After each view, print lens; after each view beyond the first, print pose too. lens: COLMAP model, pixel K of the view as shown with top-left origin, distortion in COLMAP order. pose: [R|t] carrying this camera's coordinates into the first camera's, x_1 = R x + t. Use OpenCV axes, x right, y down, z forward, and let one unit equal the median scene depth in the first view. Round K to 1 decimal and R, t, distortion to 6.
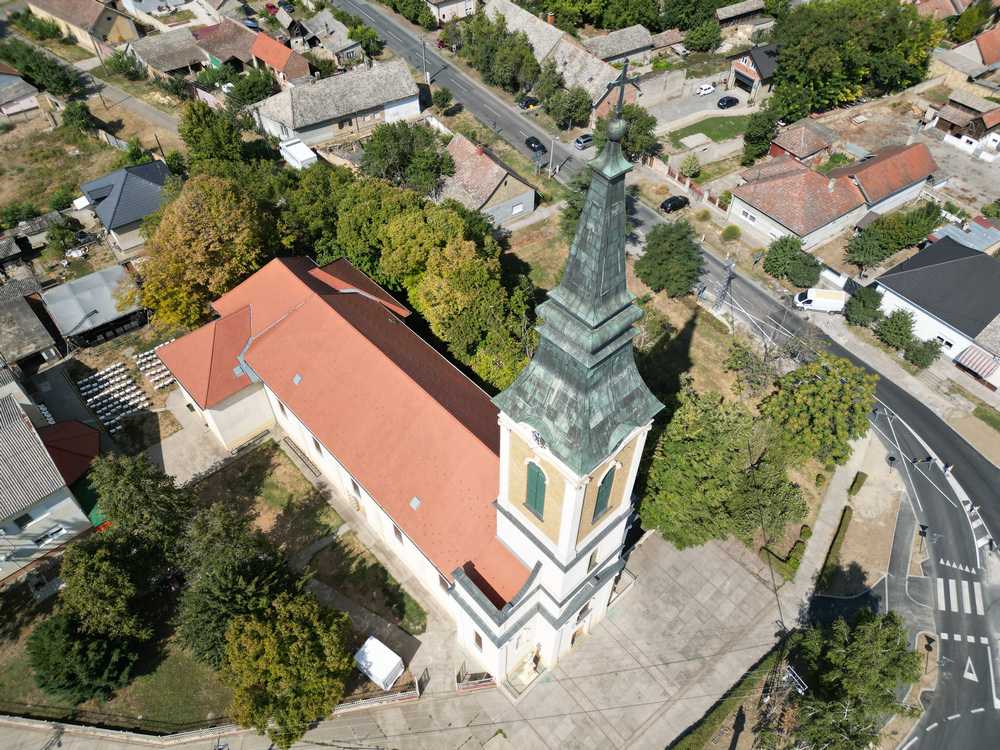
lens RADIAL K [[691.9, 0, 504.7], [0, 691.9, 374.7], [0, 0, 1]] dist [0.081997, -0.082309]
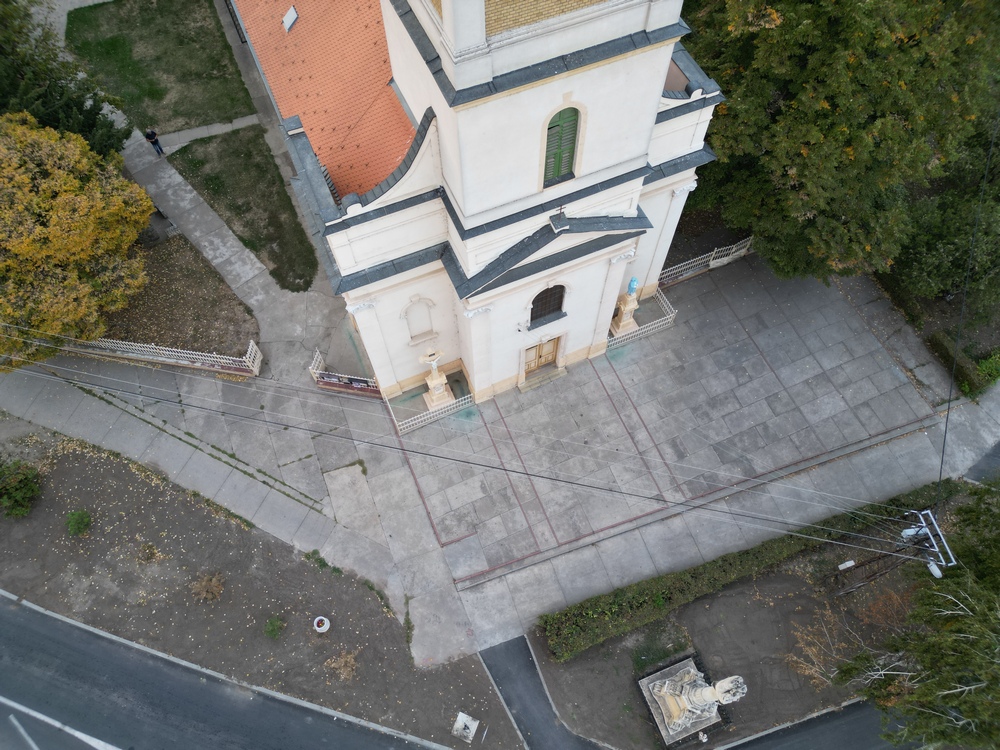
lens RADIAL K [[691.9, 0, 504.7], [0, 691.9, 374.7], [0, 0, 1]] dist [0.081997, -0.082309]
pose [[0.945321, 0.286722, -0.155429, 0.170739], [-0.240172, 0.934422, 0.263007, 0.247866], [0.220646, -0.211297, 0.952192, 0.471605]]
